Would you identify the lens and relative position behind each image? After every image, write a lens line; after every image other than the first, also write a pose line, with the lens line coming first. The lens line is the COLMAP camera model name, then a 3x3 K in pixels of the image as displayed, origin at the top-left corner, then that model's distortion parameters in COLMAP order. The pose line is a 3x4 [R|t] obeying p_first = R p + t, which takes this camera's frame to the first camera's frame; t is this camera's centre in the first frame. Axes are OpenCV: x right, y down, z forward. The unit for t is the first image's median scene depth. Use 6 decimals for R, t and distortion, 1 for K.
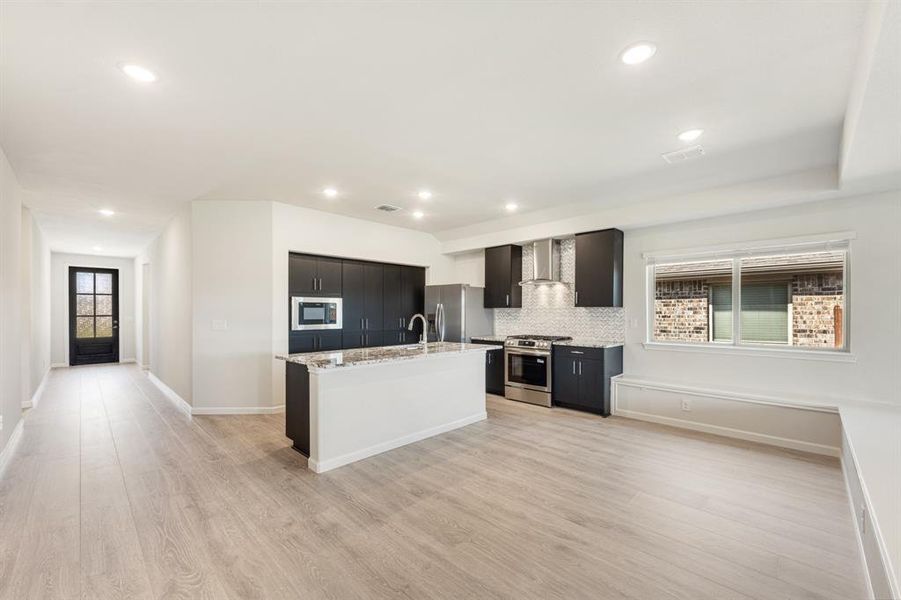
lens RADIAL K [[367.2, 0, 454.4], [0, 367.2, 313.6], [0, 0, 1]] dist [0.002145, -0.000584]
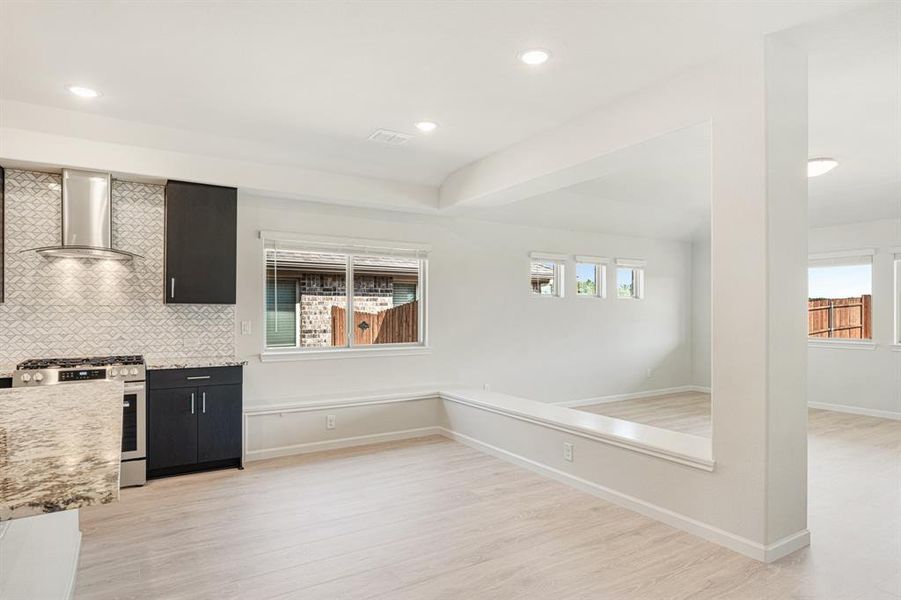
lens RADIAL K [[526.9, 0, 457.4], [0, 526.9, 312.7], [0, 0, 1]] dist [-0.000682, 0.000077]
pose [[0.231496, -0.000511, 0.972836, -0.376596], [0.004413, 0.999990, -0.000525, -0.000098], [-0.972826, 0.004415, 0.231496, 0.340204]]
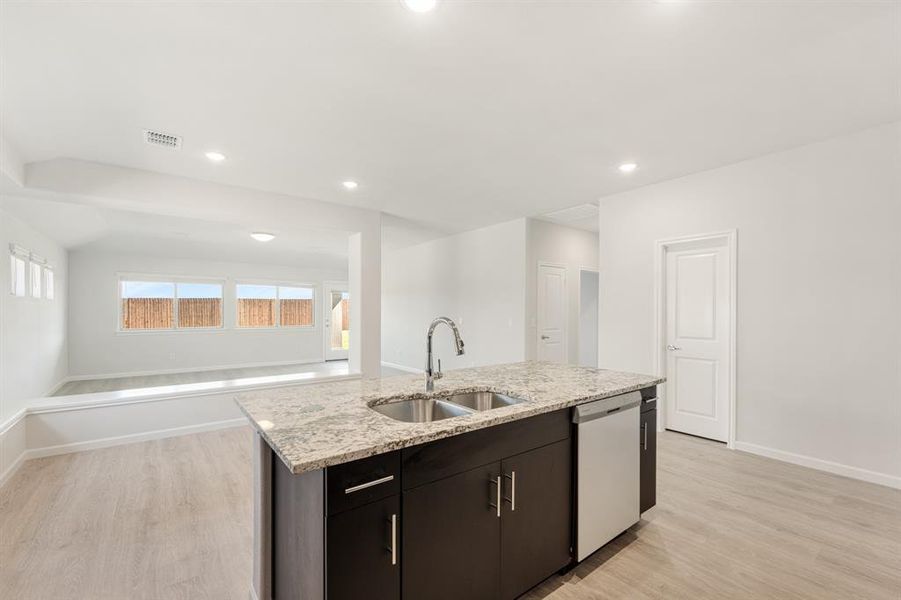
lens RADIAL K [[383.2, 0, 449.4], [0, 383.2, 309.8], [0, 0, 1]] dist [0.000919, 0.000403]
pose [[-0.990934, 0.000463, 0.134351, -0.129690], [0.000544, 1.000000, 0.000559, -0.005195], [-0.134351, 0.000627, -0.990934, 1.162176]]
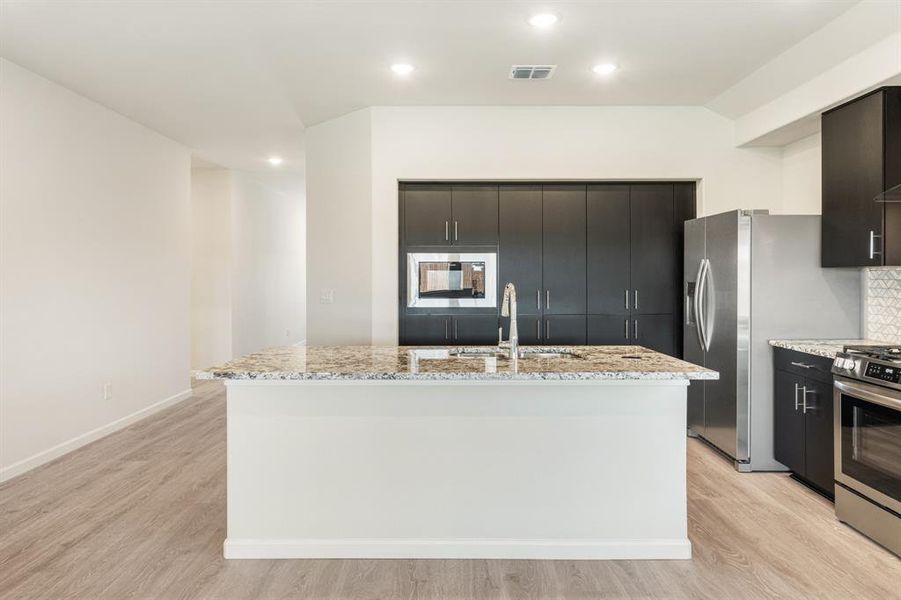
lens RADIAL K [[580.9, 0, 446.0], [0, 580.9, 275.5], [0, 0, 1]] dist [-0.005334, 0.006933]
pose [[0.691015, -0.002595, -0.722835, 0.299075], [-0.002697, 0.999977, -0.006168, -0.002358], [0.722835, 0.006212, 0.690993, 0.349698]]
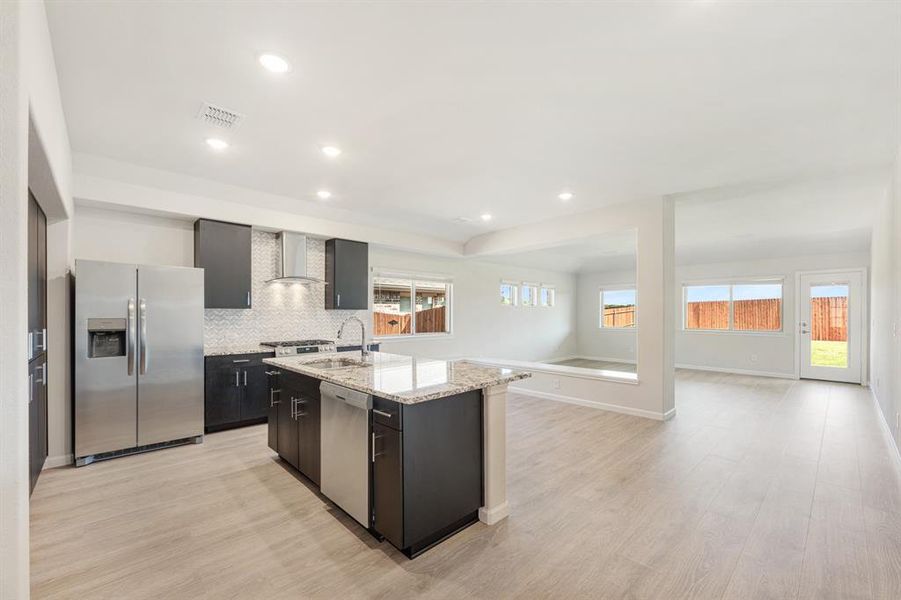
lens RADIAL K [[367.2, 0, 452.6], [0, 367.2, 315.3], [0, 0, 1]] dist [0.002145, -0.000584]
pose [[0.040068, -0.003200, 0.999192, -0.662778], [0.007199, 0.999970, 0.002914, -0.001638], [-0.999171, 0.007076, 0.040090, 0.612197]]
